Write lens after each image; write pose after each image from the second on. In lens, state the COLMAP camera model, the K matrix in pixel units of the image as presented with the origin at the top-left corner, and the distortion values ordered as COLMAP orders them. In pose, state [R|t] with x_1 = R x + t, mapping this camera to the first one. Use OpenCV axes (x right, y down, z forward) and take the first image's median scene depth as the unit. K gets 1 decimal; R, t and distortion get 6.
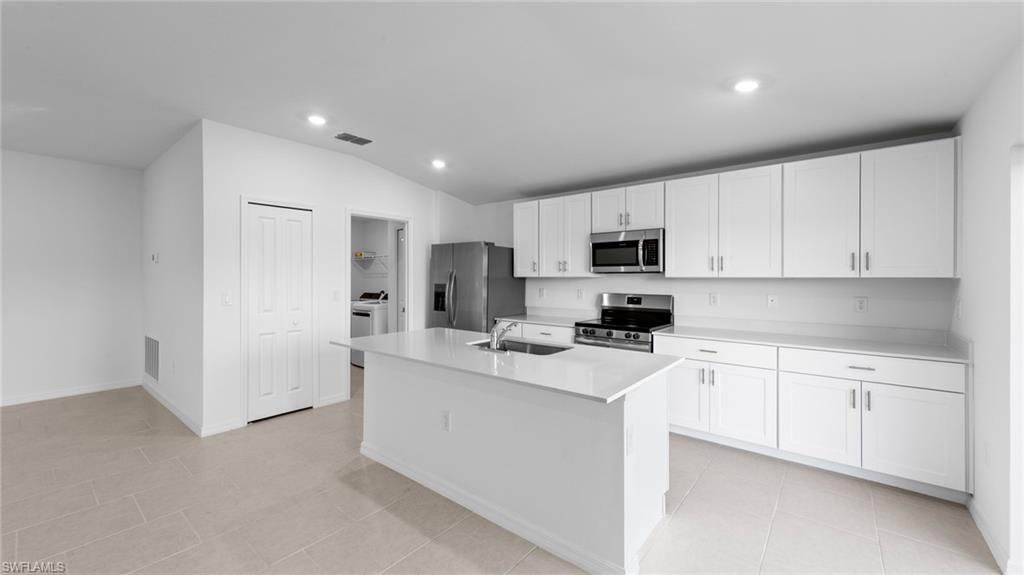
lens RADIAL K [[393.6, 0, 516.2], [0, 393.6, 281.9], [0, 0, 1]] dist [0.000968, -0.000305]
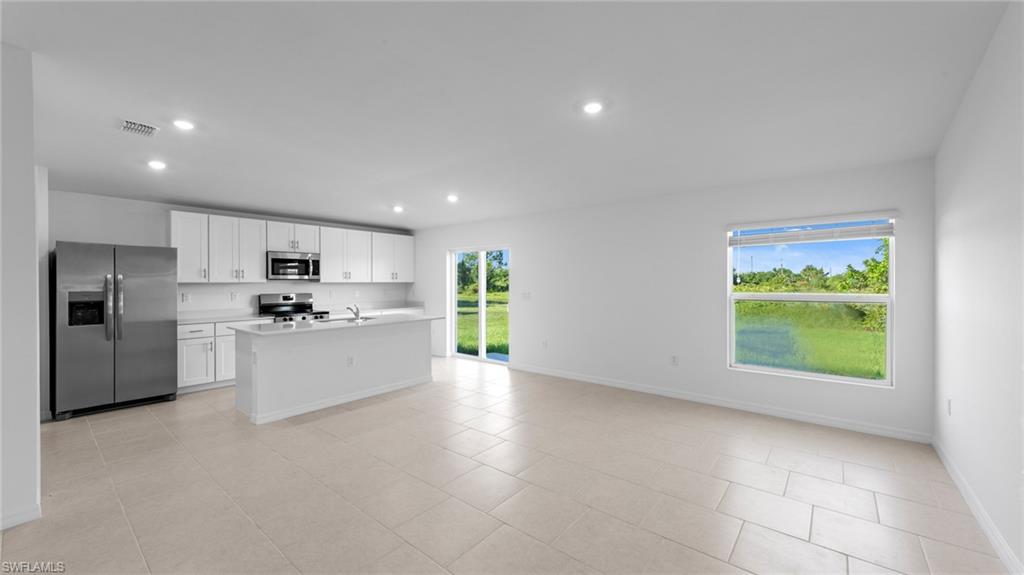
lens RADIAL K [[393.6, 0, 513.8], [0, 393.6, 282.9], [0, 0, 1]] dist [0.000968, -0.000305]
pose [[0.004811, -0.004950, 0.999976, -1.323971], [0.013176, 0.999901, 0.004887, -0.007179], [-0.999902, 0.013153, 0.004876, 0.147115]]
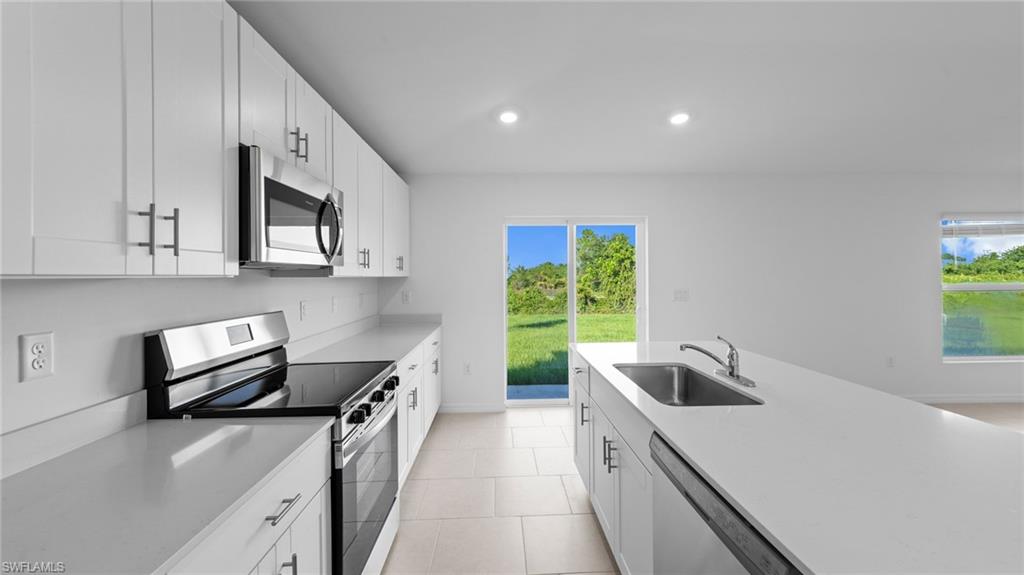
lens RADIAL K [[393.6, 0, 514.0], [0, 393.6, 269.3], [0, 0, 1]] dist [0.000968, -0.000305]
pose [[-0.651286, 0.016610, 0.758651, -0.225935], [0.015084, 0.999846, -0.008941, -0.013333], [-0.758683, 0.005621, -0.651436, 1.167494]]
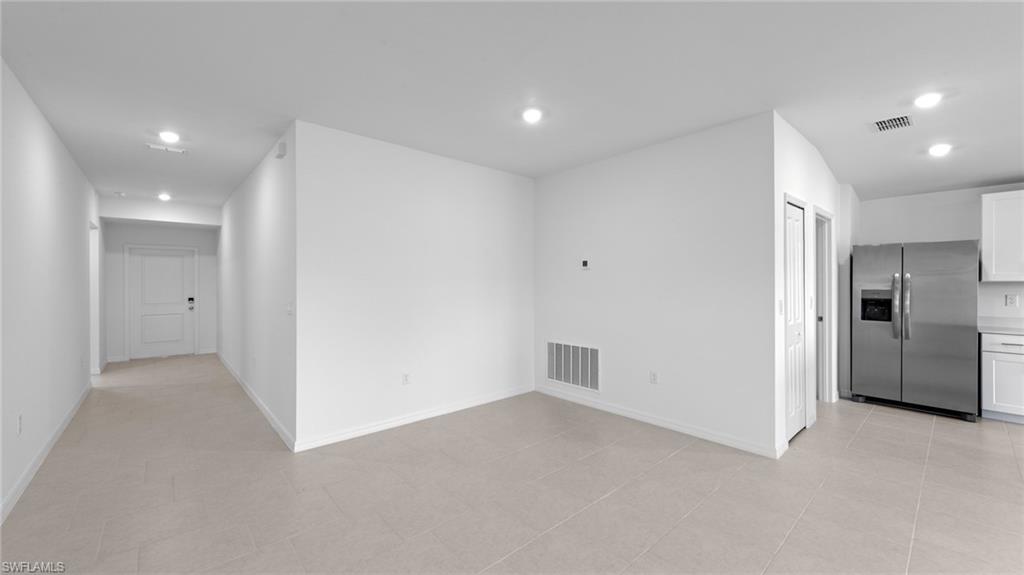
lens RADIAL K [[393.6, 0, 514.6], [0, 393.6, 286.8], [0, 0, 1]] dist [0.000968, -0.000305]
pose [[0.986199, -0.003181, -0.165535, -1.111622], [0.004110, 0.999978, 0.005265, -0.012674], [0.165514, -0.005872, 0.986190, -0.000273]]
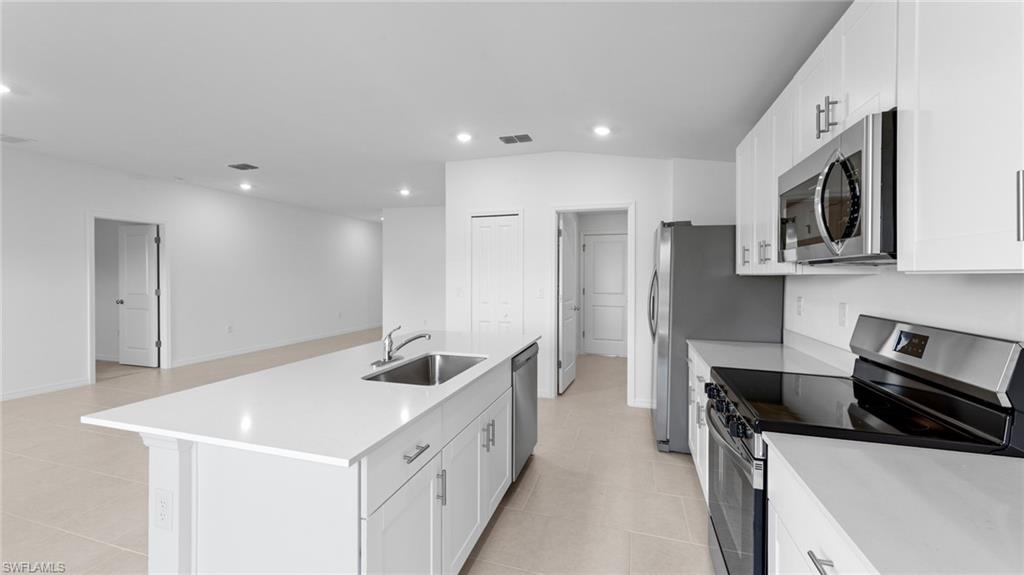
lens RADIAL K [[393.6, 0, 514.7], [0, 393.6, 281.6], [0, 0, 1]] dist [0.000968, -0.000305]
pose [[0.384957, 0.015385, -0.922806, 0.534490], [-0.011488, 0.999863, 0.011878, -0.006868], [0.922863, 0.006029, 0.385081, 0.613218]]
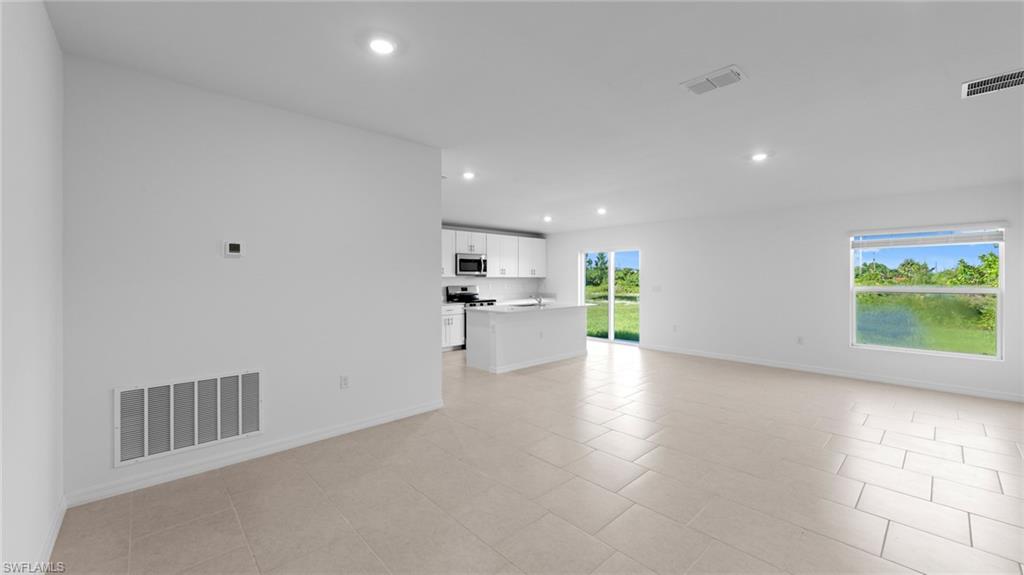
lens RADIAL K [[393.6, 0, 511.7], [0, 393.6, 277.3], [0, 0, 1]] dist [0.000968, -0.000305]
pose [[0.149329, -0.002082, 0.988785, -1.768429], [0.011104, 0.999938, 0.000429, -0.010640], [-0.988725, 0.010916, 0.149343, 0.528303]]
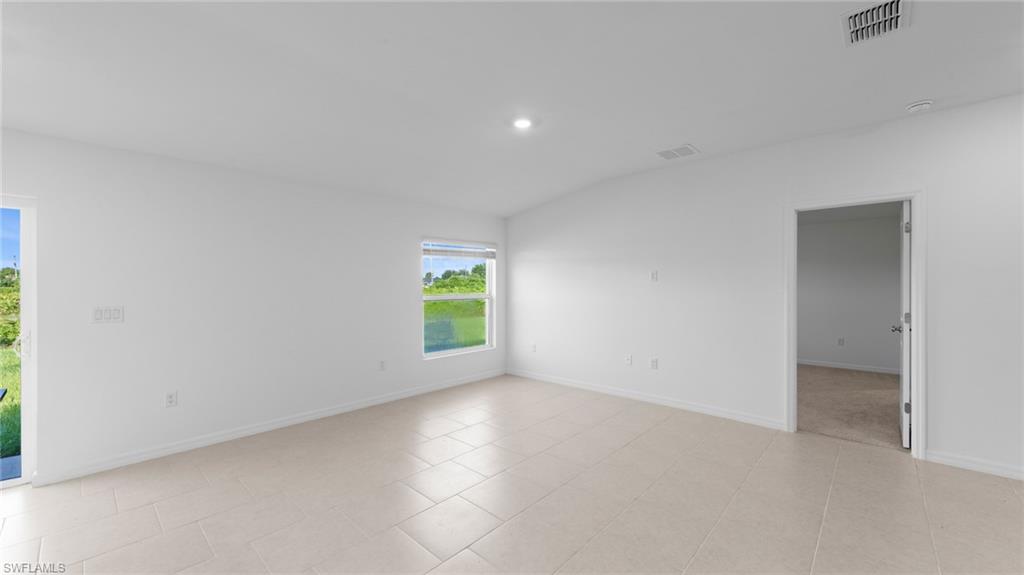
lens RADIAL K [[393.6, 0, 513.2], [0, 393.6, 284.7], [0, 0, 1]] dist [0.000968, -0.000305]
pose [[-0.998315, -0.002571, 0.057971, -0.561911], [-0.001894, 0.999930, 0.011720, -0.014670], [-0.057997, 0.011590, -0.998249, 0.845826]]
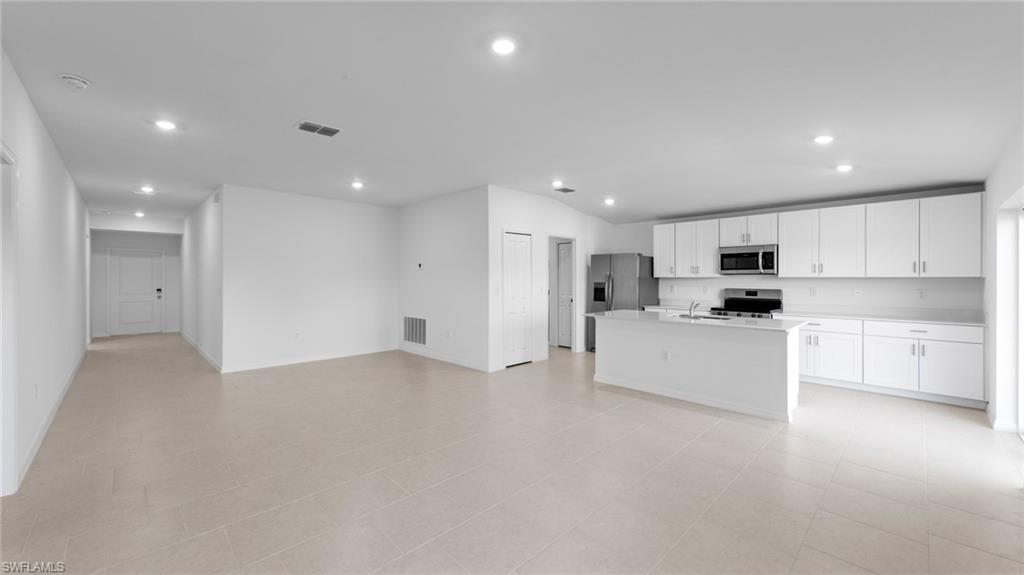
lens RADIAL K [[393.6, 0, 513.5], [0, 393.6, 283.4], [0, 0, 1]] dist [0.000968, -0.000305]
pose [[0.992918, -0.001391, -0.118794, -0.438005], [0.001723, 0.999995, 0.002688, 0.005829], [0.118790, -0.002873, 0.992915, -0.597896]]
